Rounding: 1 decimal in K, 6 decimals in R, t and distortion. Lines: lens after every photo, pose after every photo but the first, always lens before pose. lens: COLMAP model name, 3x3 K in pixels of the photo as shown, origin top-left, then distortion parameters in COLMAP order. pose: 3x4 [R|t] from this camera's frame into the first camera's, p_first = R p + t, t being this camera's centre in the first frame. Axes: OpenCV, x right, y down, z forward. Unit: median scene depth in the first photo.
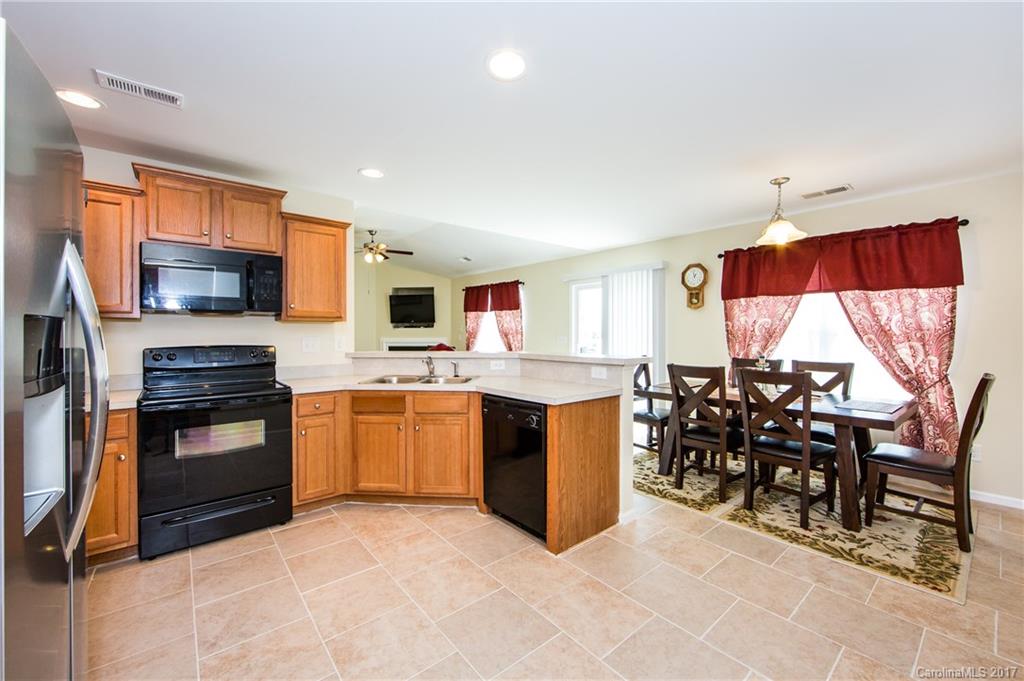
lens RADIAL K [[406.1, 0, 519.2], [0, 406.1, 332.2], [0, 0, 1]] dist [-0.001864, -0.000307]
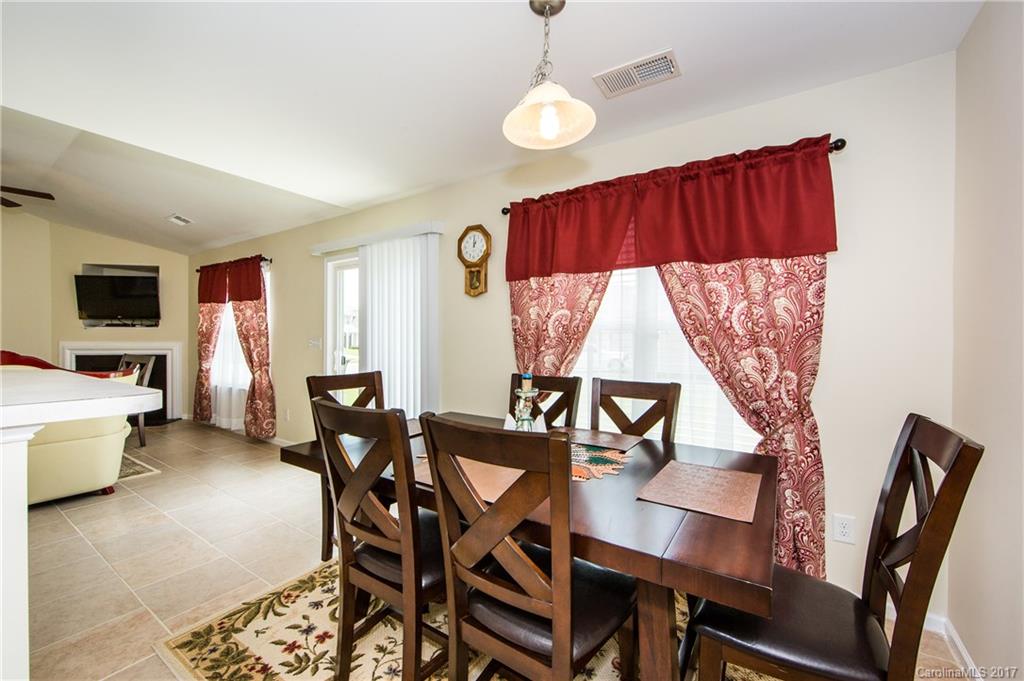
lens RADIAL K [[406.1, 0, 515.3], [0, 406.1, 341.3], [0, 0, 1]] dist [-0.001864, -0.000307]
pose [[0.958378, 0.003429, 0.285480, 0.414849], [-0.005580, 0.999962, 0.006723, 0.012012], [-0.285446, -0.008037, 0.958361, 0.489522]]
